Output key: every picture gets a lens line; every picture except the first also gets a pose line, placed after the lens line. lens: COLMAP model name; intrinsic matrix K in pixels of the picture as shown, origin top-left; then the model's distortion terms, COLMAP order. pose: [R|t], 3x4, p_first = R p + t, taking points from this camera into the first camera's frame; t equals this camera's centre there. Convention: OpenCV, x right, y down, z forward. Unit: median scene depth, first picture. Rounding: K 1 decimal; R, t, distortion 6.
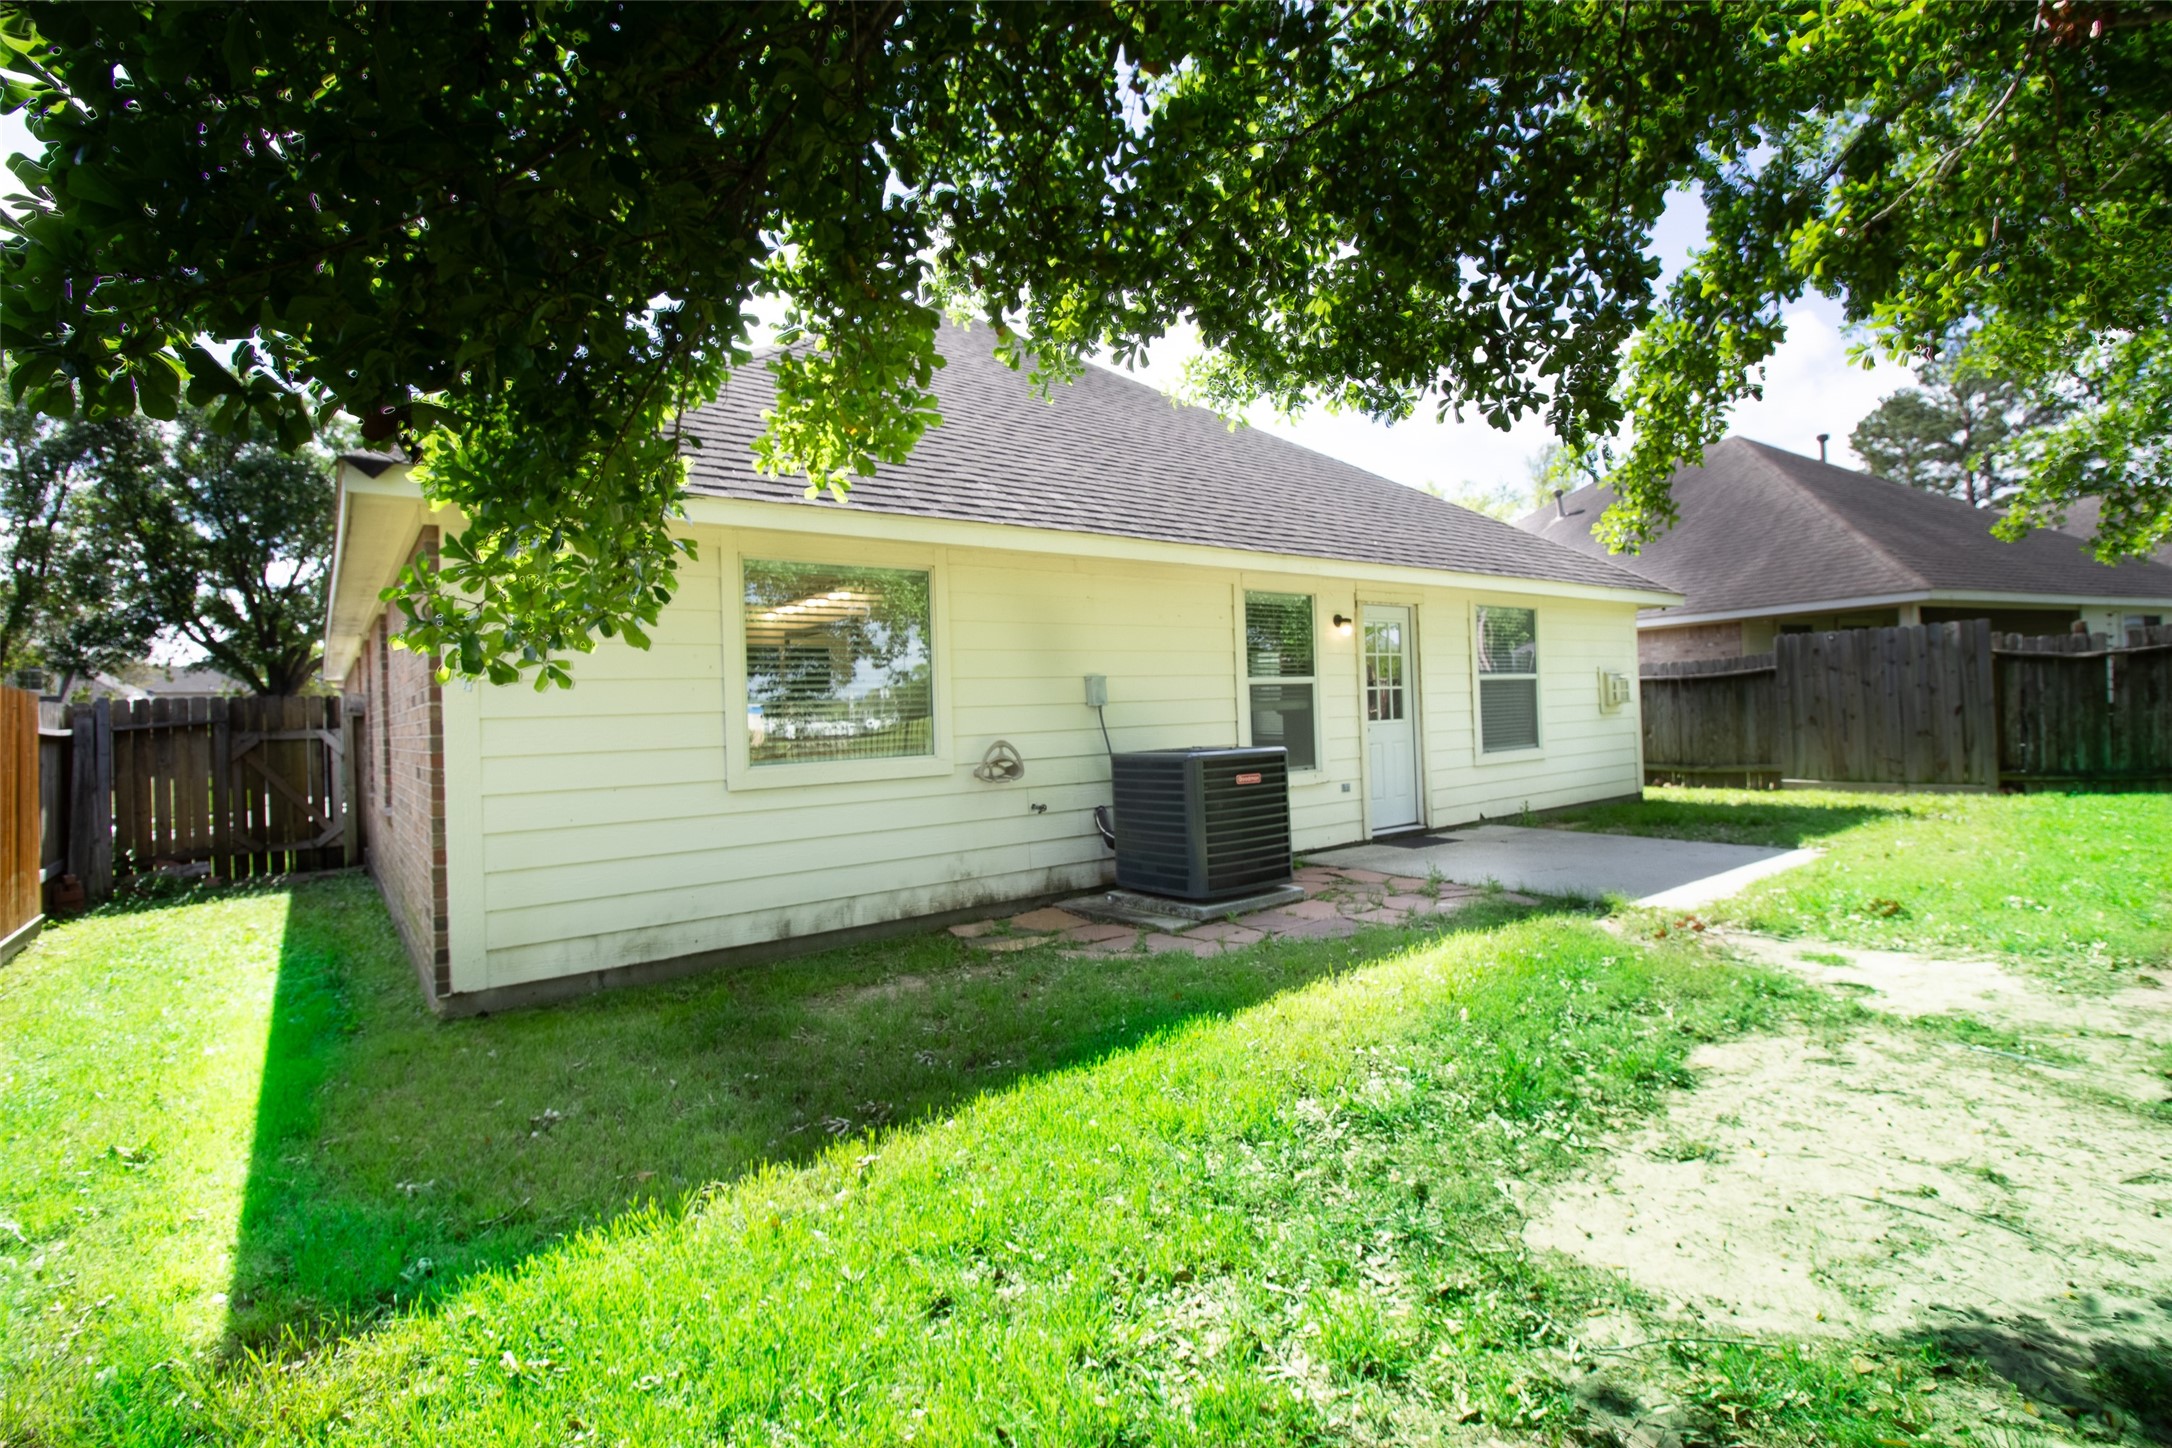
lens RADIAL K [[991.4, 0, 1110.7], [0, 991.4, 686.1], [0, 0, 1]] dist [0.003723, -0.013226]
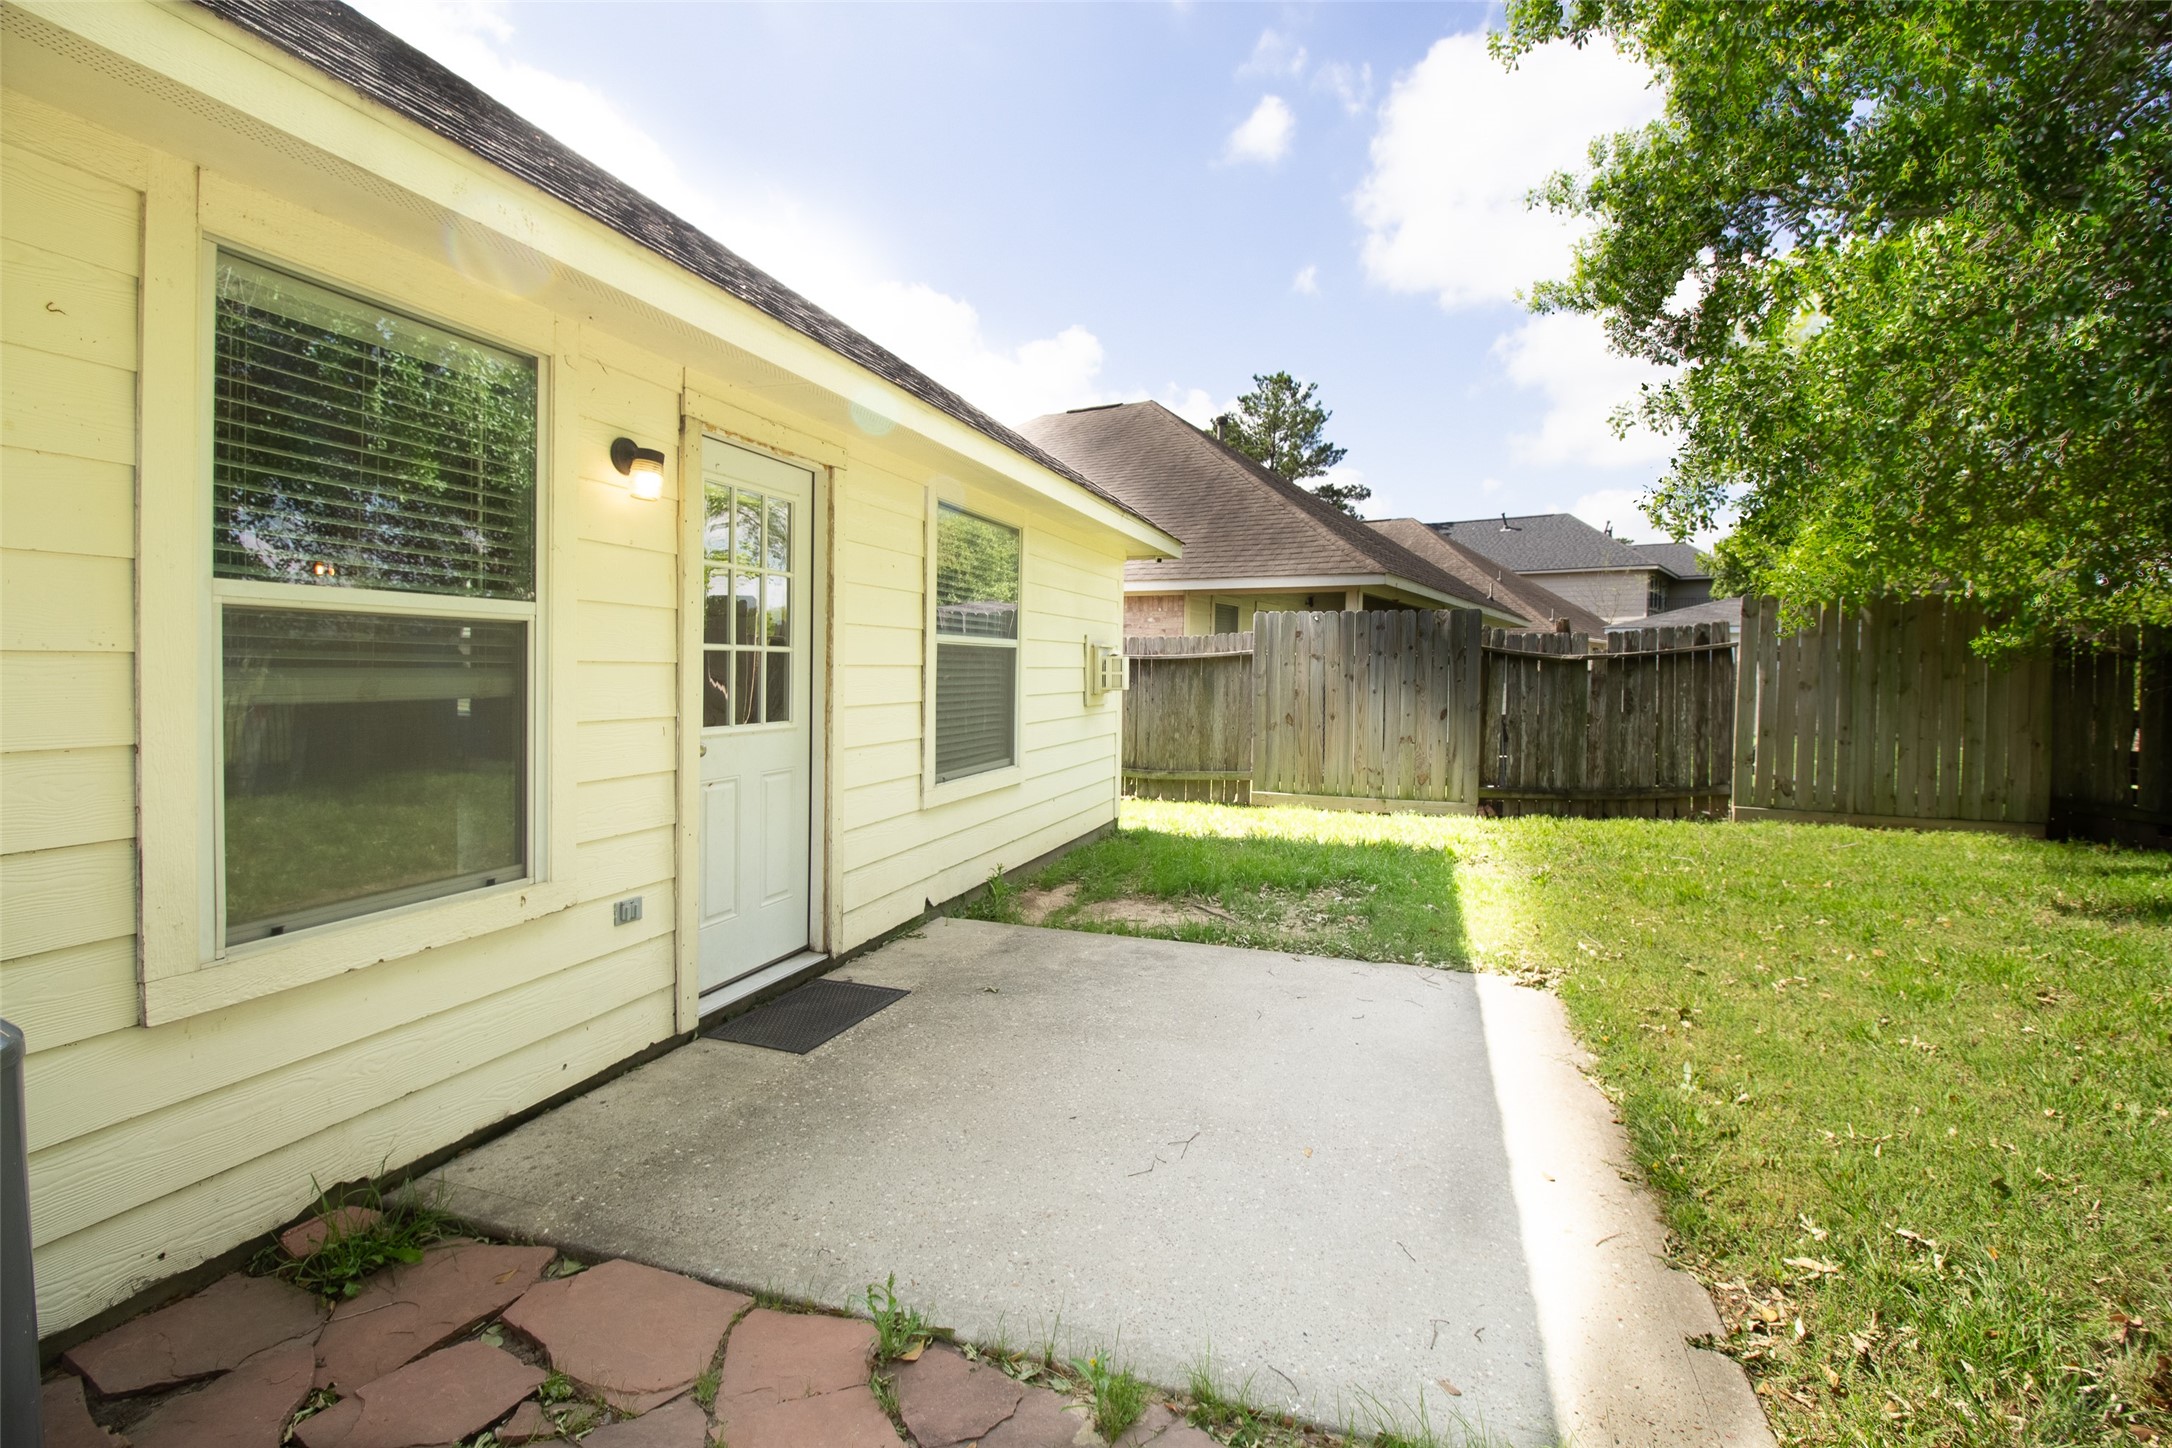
lens RADIAL K [[1005.8, 0, 1104.9], [0, 1005.8, 693.9], [0, 0, 1]] dist [0.002269, -0.013403]
pose [[0.822894, 0.032942, 0.567239, 0.146637], [-0.058310, 0.997943, 0.026635, 0.000997], [-0.565195, -0.054994, 0.823123, 0.517765]]
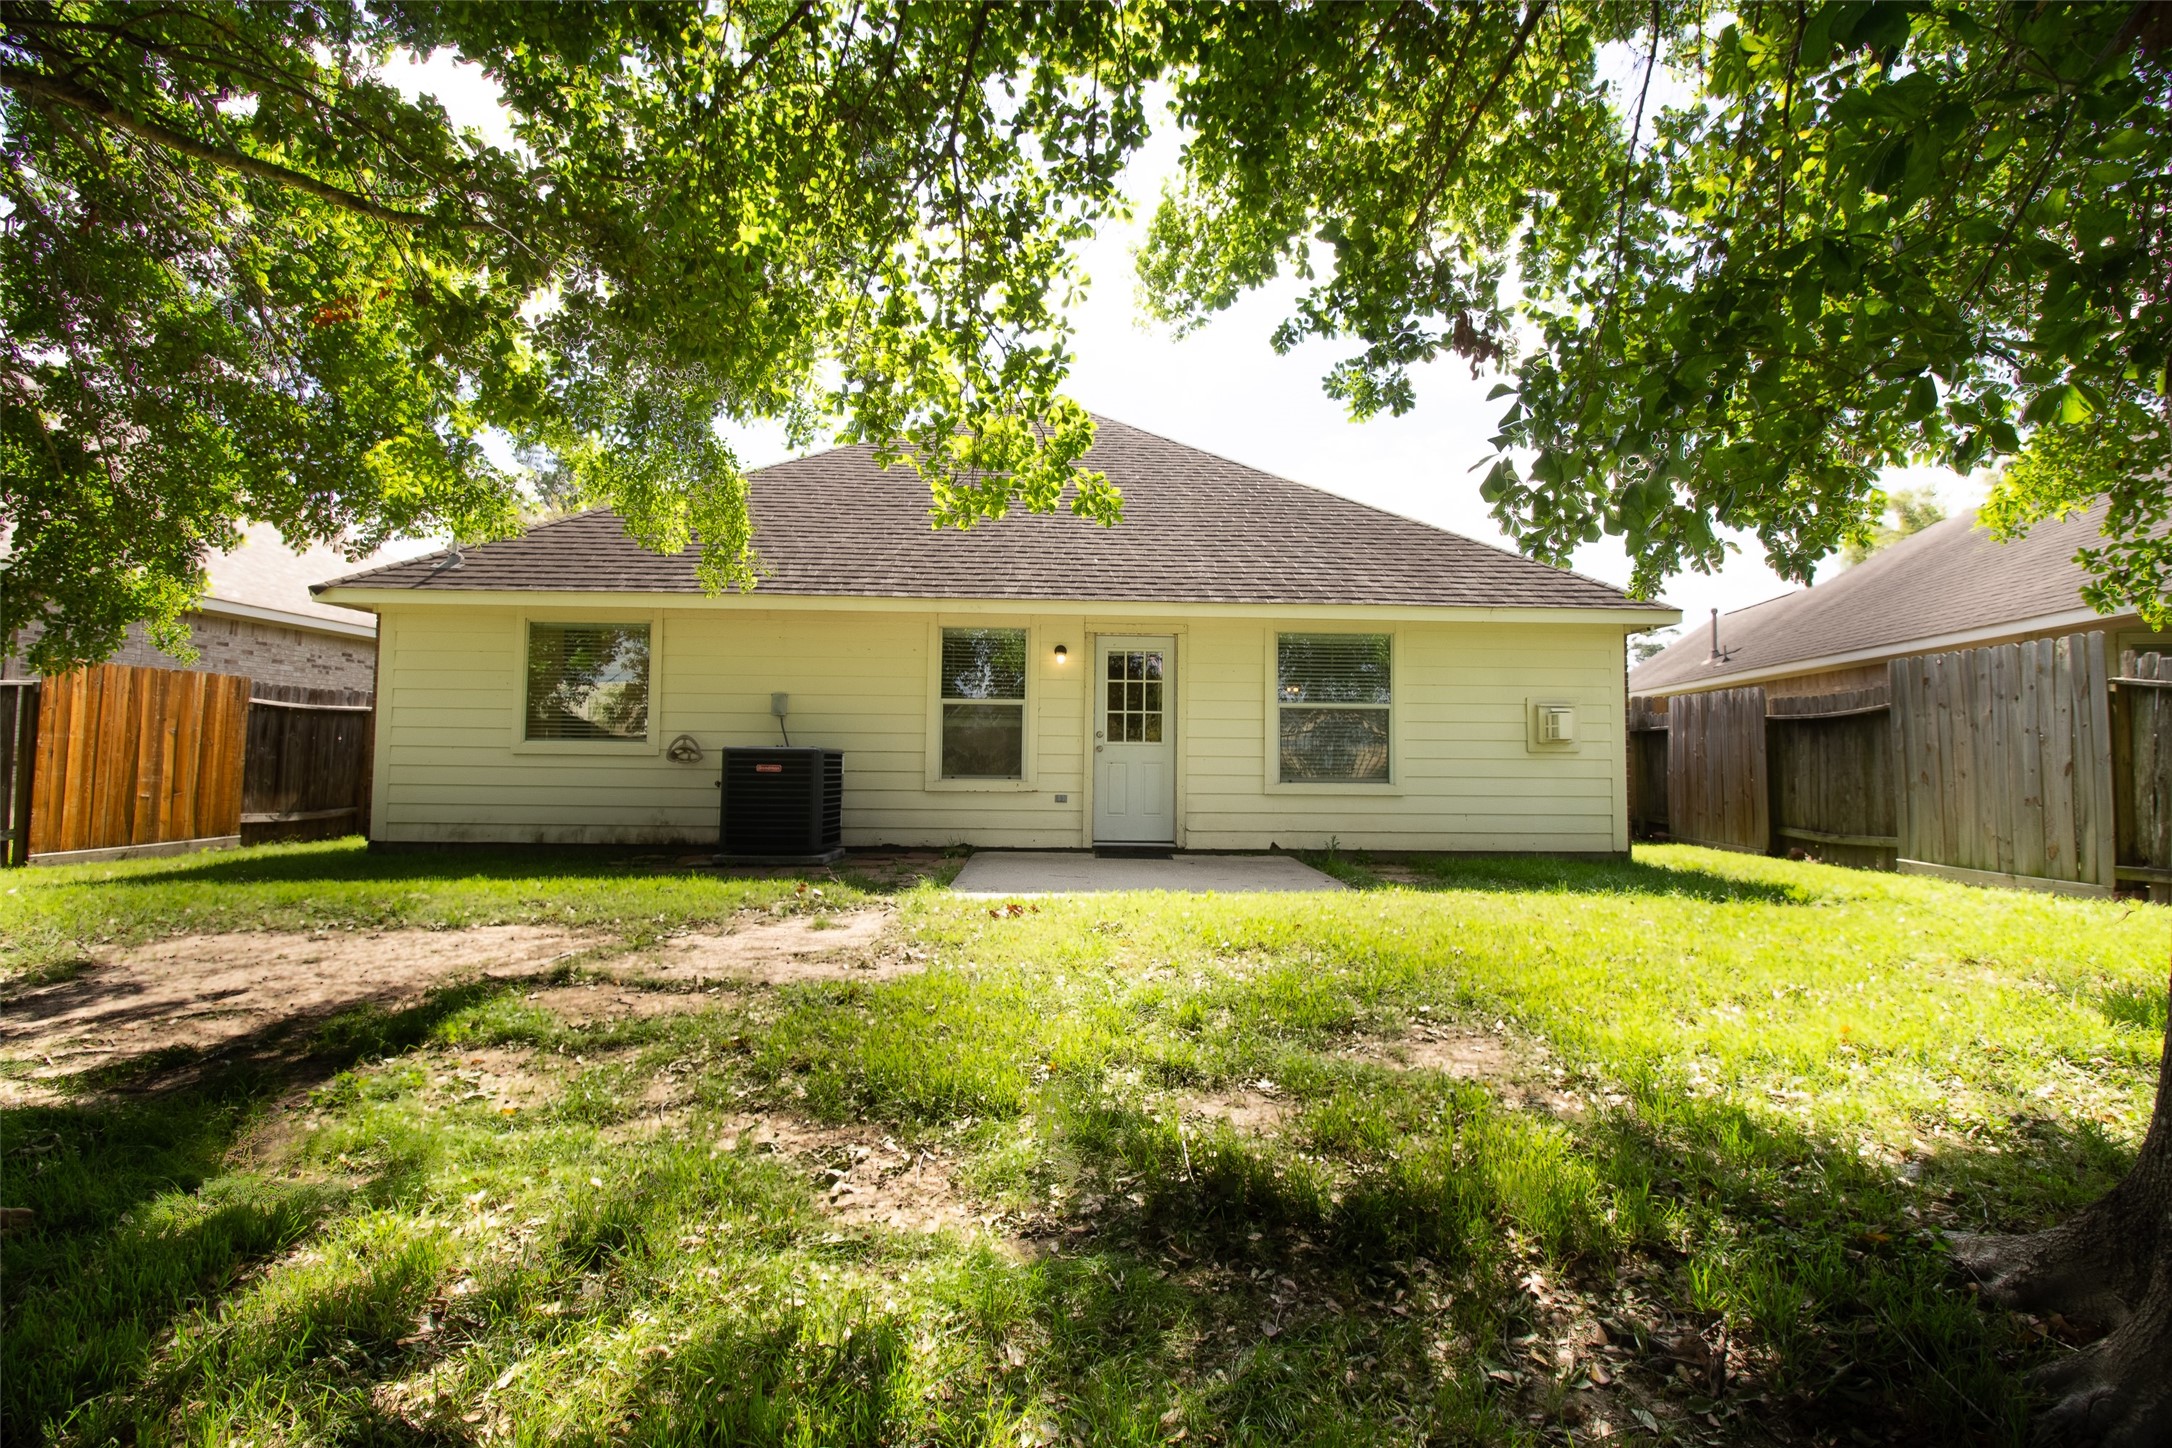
lens RADIAL K [[991.4, 0, 1110.7], [0, 991.4, 686.1], [0, 0, 1]] dist [0.003723, -0.013226]
pose [[0.815494, 0.004469, -0.578749, 0.816166], [-0.025335, 0.999287, -0.027982, 0.004379], [0.578211, 0.037482, 0.815026, 0.094304]]
